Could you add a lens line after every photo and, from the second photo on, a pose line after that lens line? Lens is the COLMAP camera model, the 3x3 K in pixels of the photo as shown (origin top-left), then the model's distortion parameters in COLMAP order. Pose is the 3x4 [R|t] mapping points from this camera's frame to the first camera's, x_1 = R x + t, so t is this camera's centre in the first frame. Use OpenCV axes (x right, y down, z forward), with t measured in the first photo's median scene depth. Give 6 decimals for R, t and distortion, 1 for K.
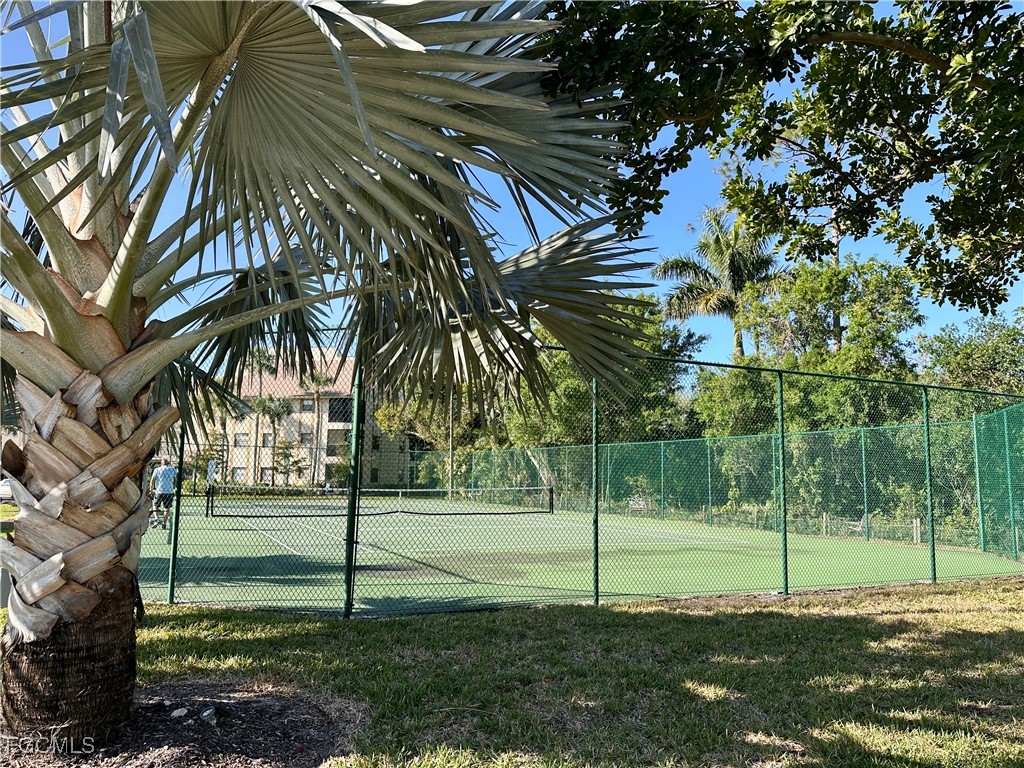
lens RADIAL K [[715.2, 0, 511.0], [0, 715.2, 386.1], [0, 0, 1]] dist [0.071610, -0.098293]
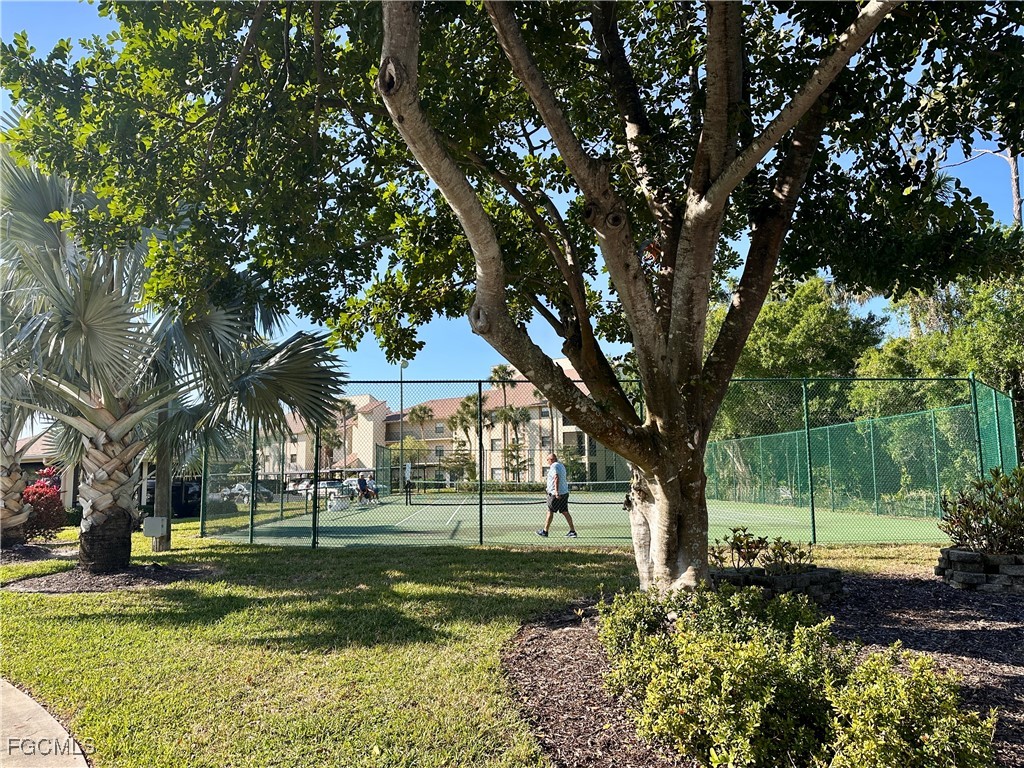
lens RADIAL K [[715.2, 0, 509.7], [0, 715.2, 383.1], [0, 0, 1]] dist [0.071610, -0.098293]
pose [[0.908627, -0.078607, -0.410143, 0.293853], [0.077815, 0.996793, -0.018653, -0.004054], [0.410294, -0.014967, 0.911830, -0.122129]]
